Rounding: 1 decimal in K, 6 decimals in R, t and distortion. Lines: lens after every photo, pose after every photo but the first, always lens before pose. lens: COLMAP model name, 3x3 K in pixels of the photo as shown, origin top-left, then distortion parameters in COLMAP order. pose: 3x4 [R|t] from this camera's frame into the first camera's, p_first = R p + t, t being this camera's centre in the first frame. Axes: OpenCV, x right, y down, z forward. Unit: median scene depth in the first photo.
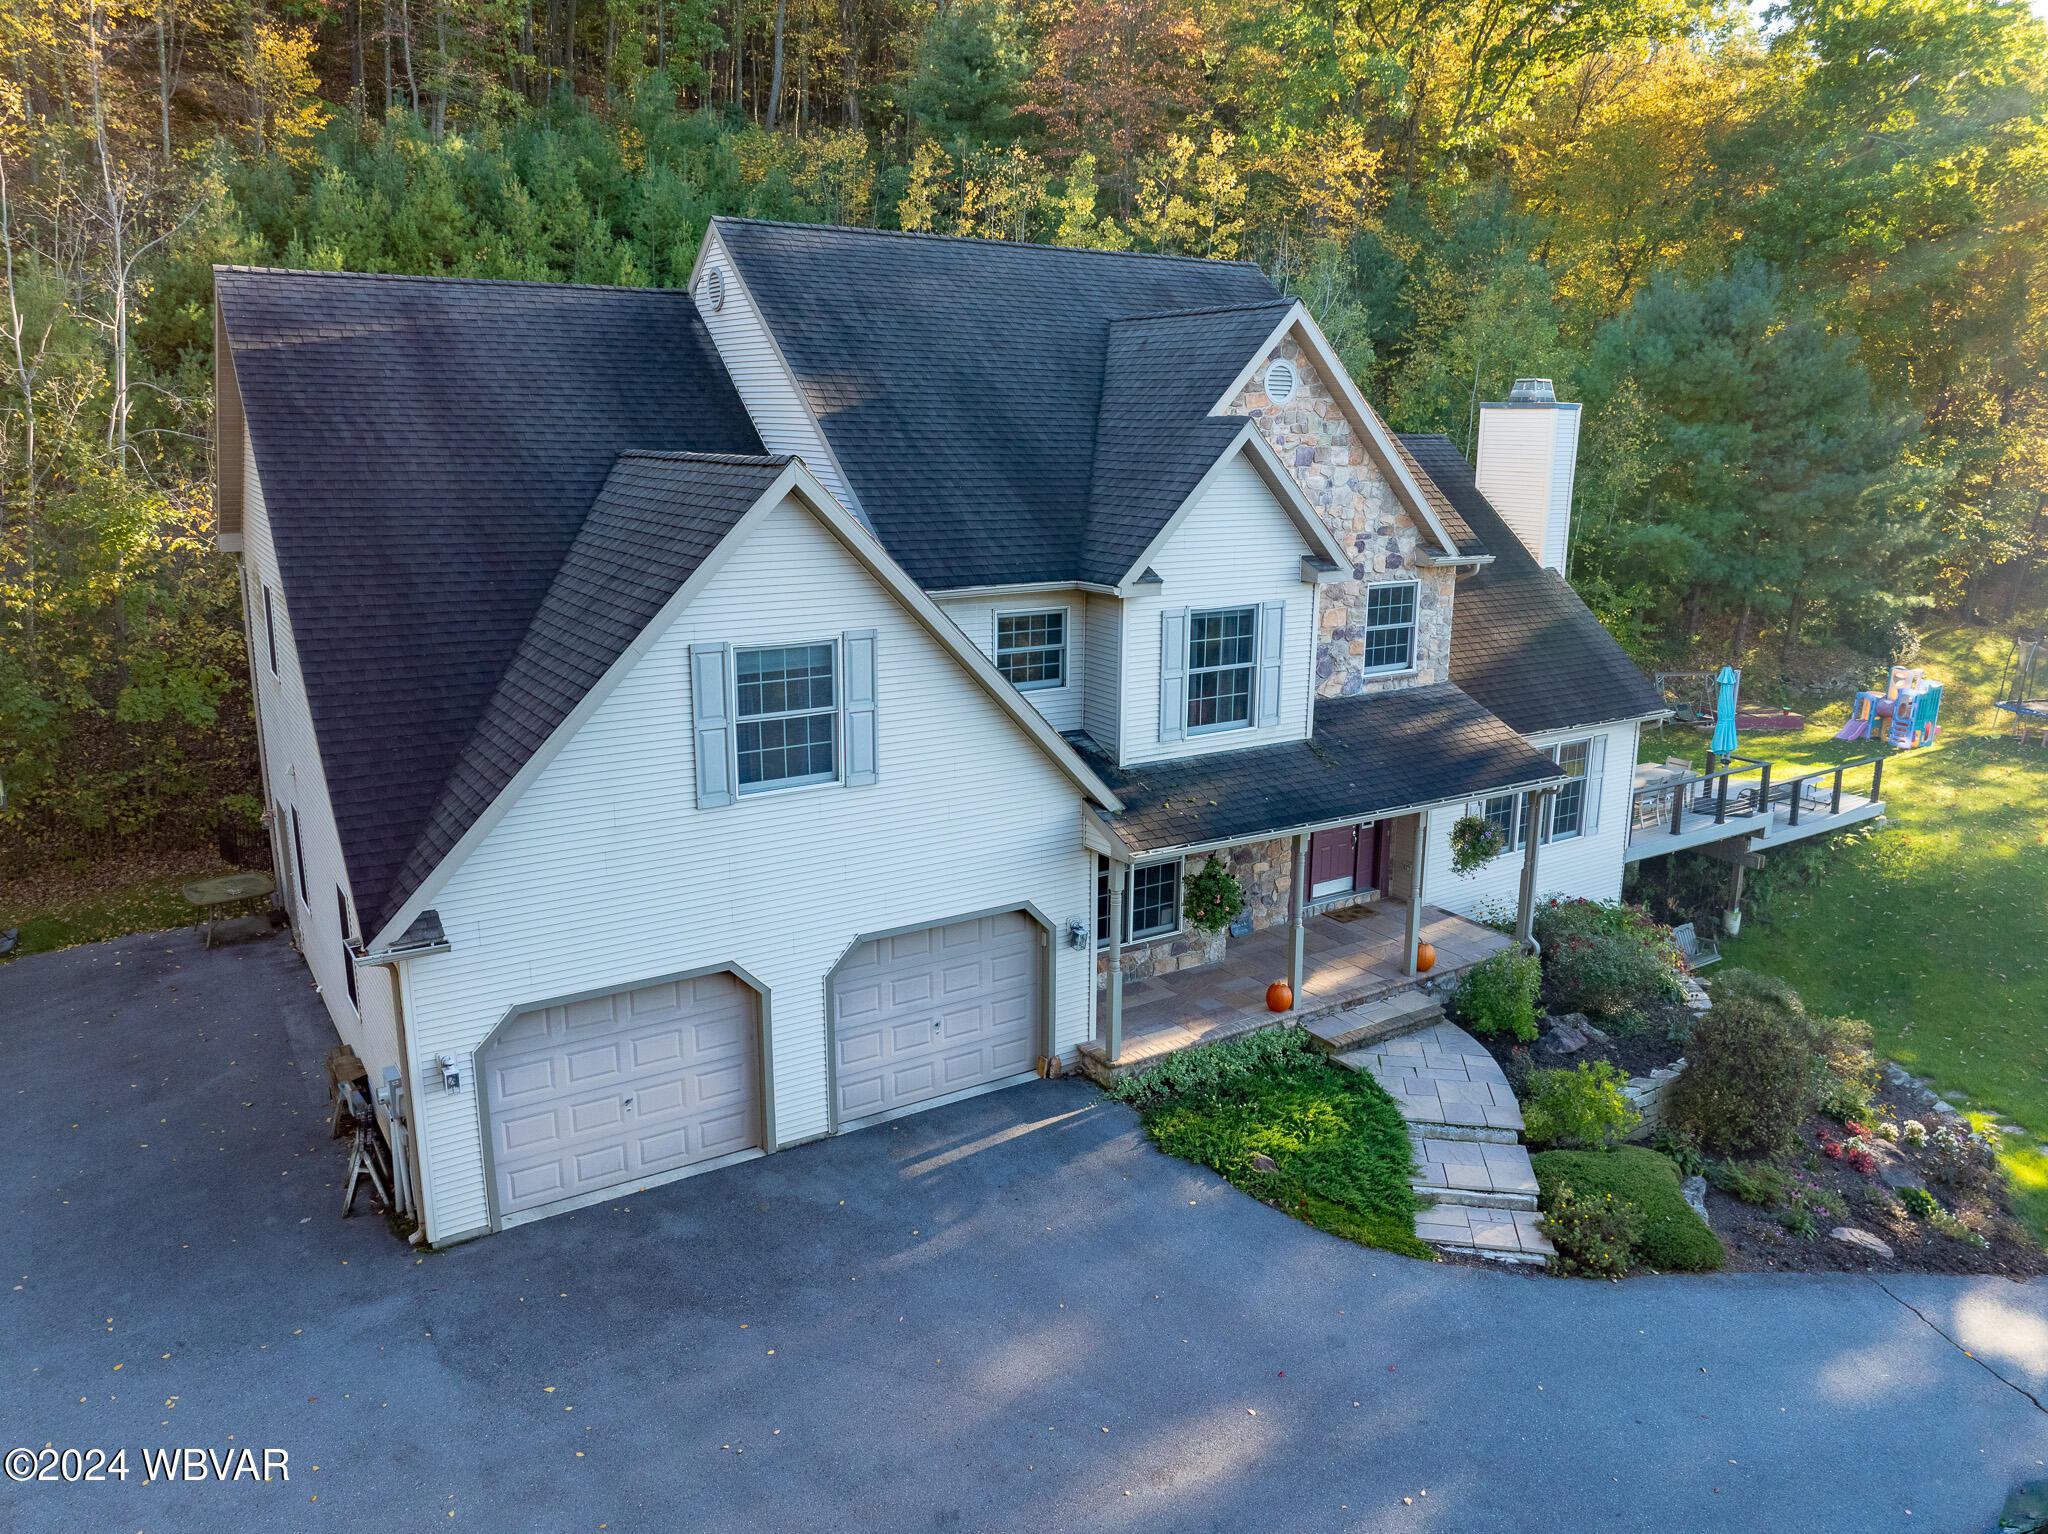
lens RADIAL K [[1475.7, 0, 1026.0], [0, 1475.7, 772.9], [0, 0, 1]] dist [-0.070643, 0.046893]
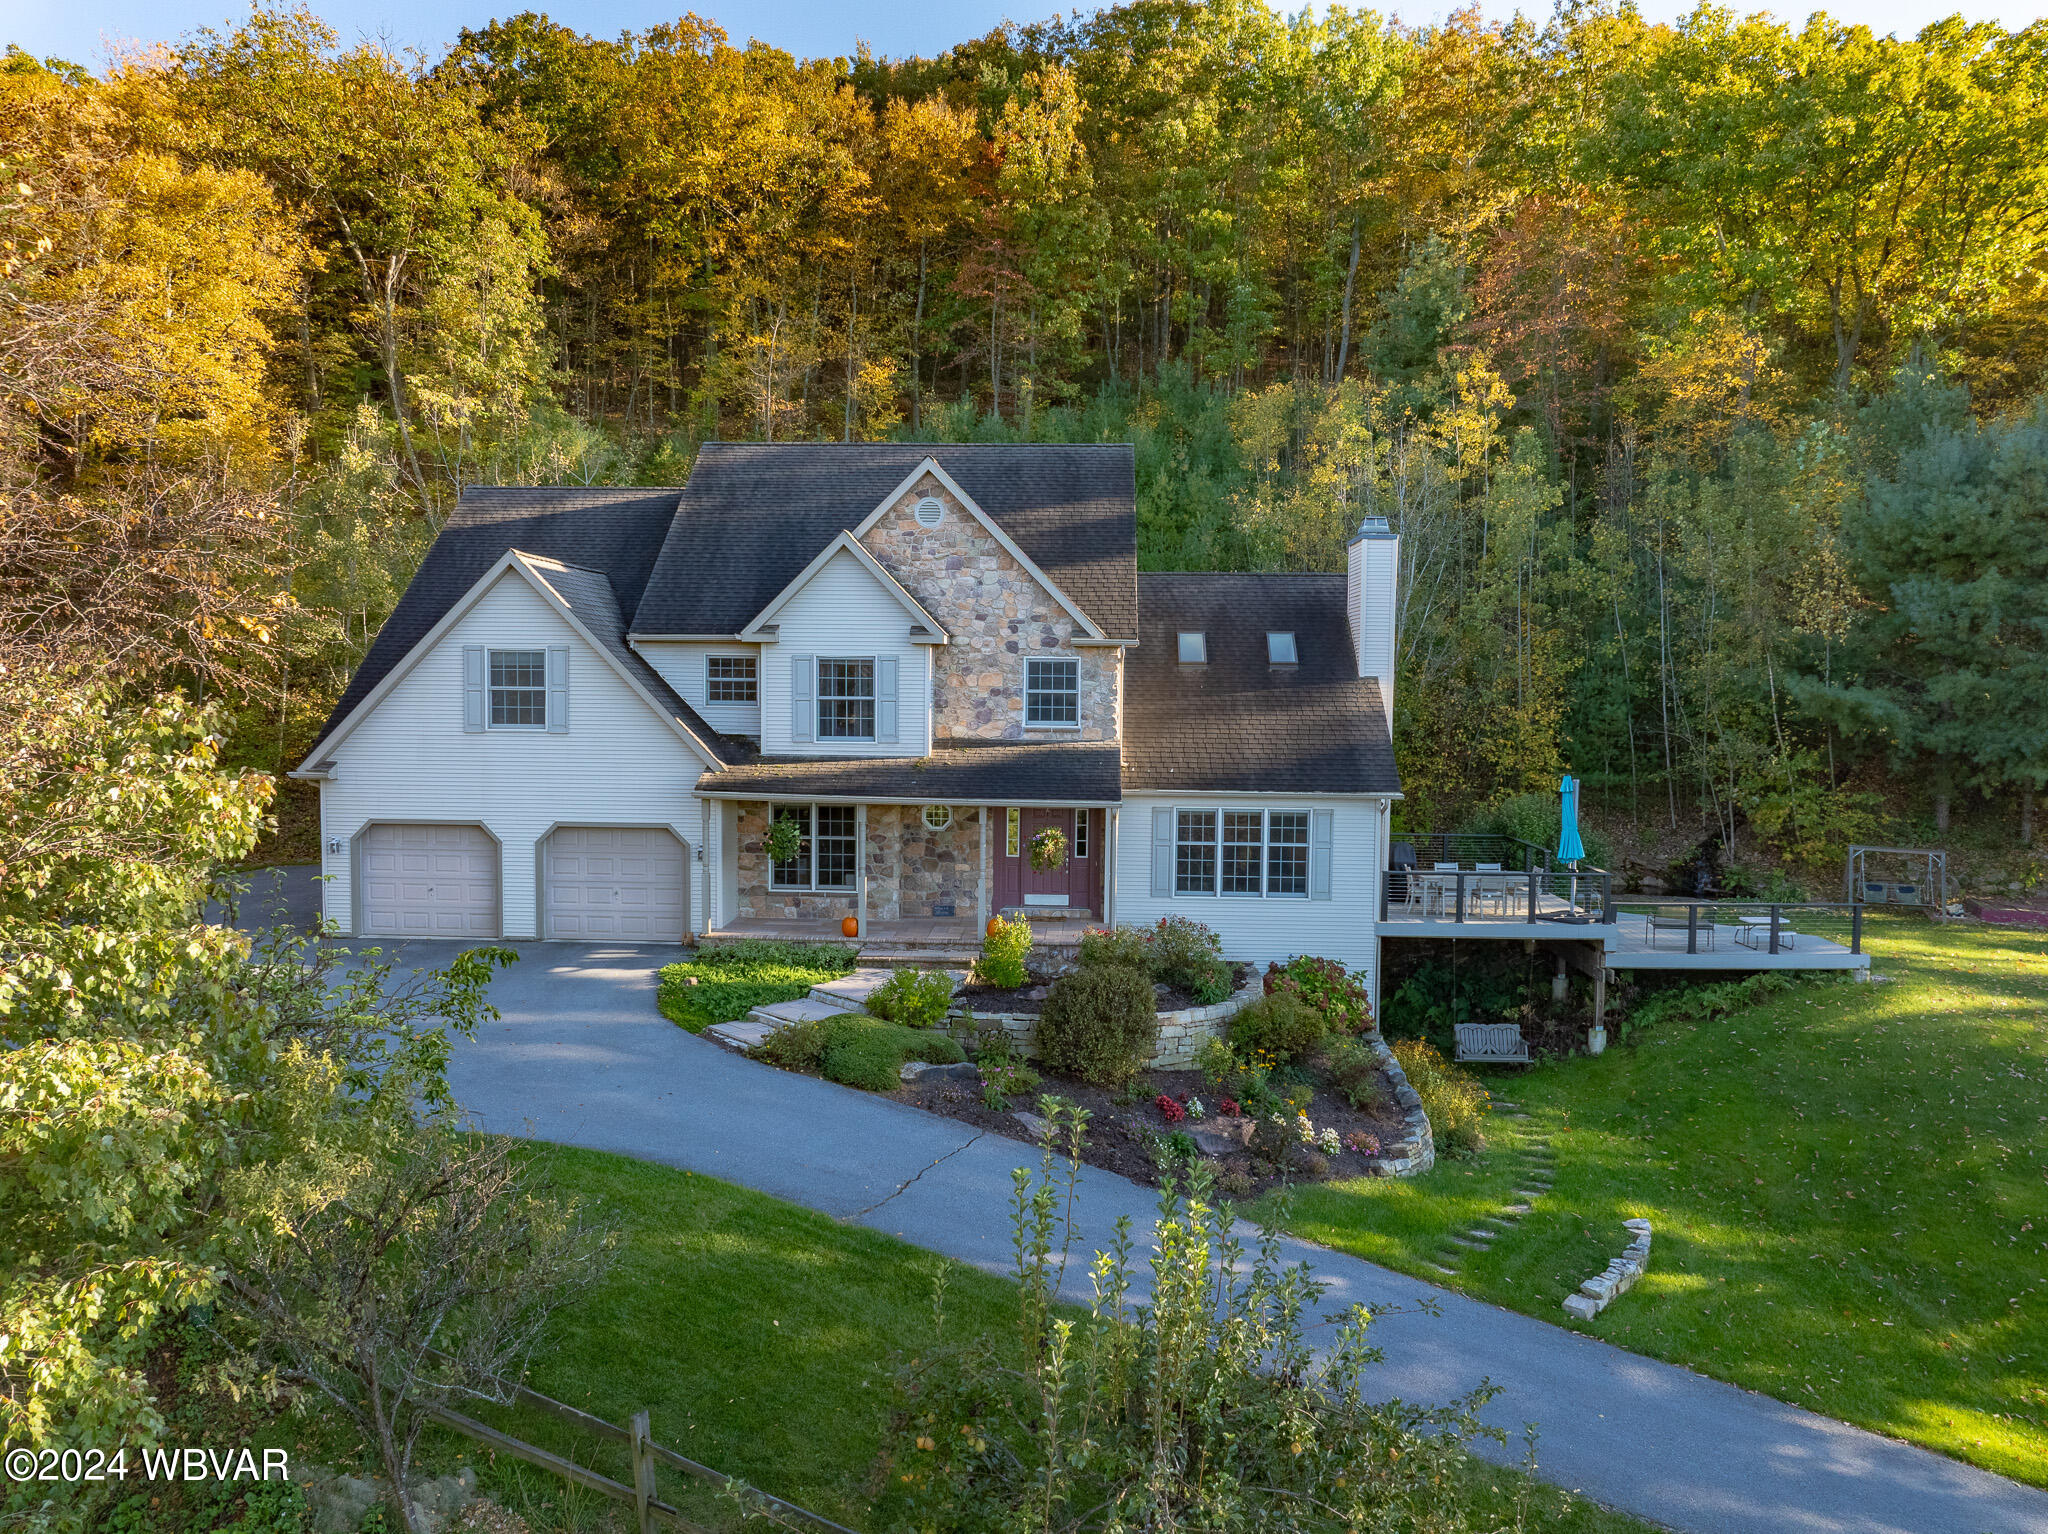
lens RADIAL K [[1475.7, 0, 1032.6], [0, 1475.7, 764.0], [0, 0, 1]] dist [-0.070643, 0.046893]
pose [[0.806757, 0.035104, -0.589840, 1.159564], [-0.145035, 0.979460, -0.140081, 0.174357], [0.572807, 0.198559, 0.795278, -0.062132]]
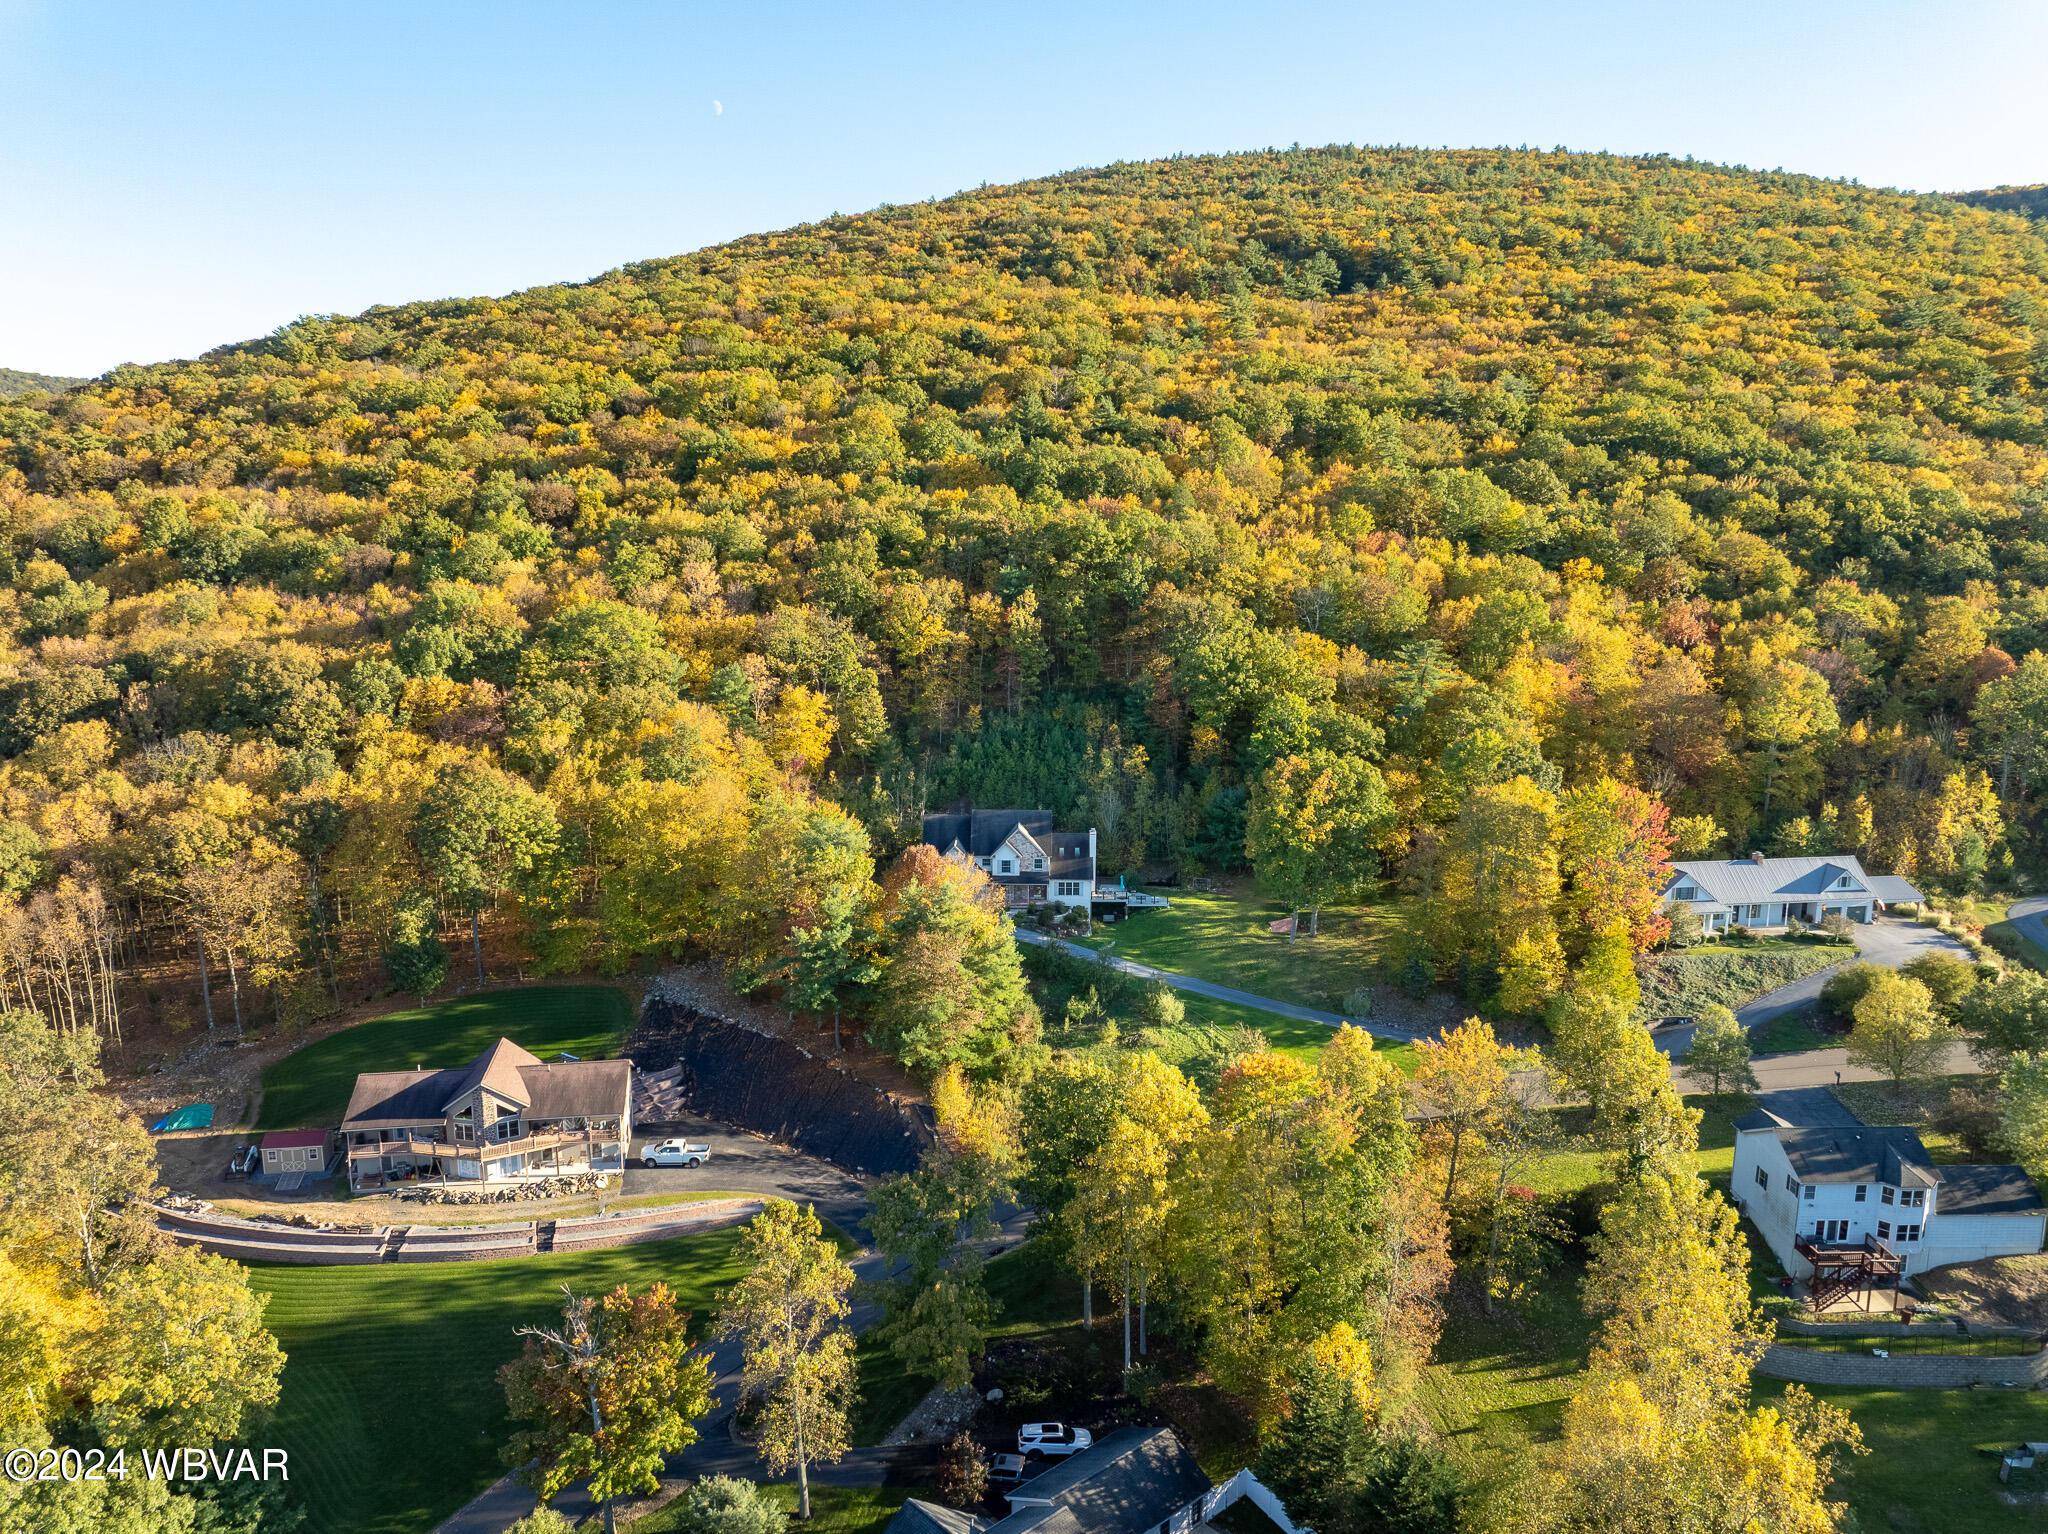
lens RADIAL K [[1475.7, 0, 1024.0], [0, 1475.7, 766.7], [0, 0, 1]] dist [-0.070643, 0.046893]
pose [[0.810503, 0.090360, -0.578722, 5.646037], [-0.133563, 0.990511, -0.032399, -0.413345], [0.570303, 0.103555, 0.814881, -6.720443]]
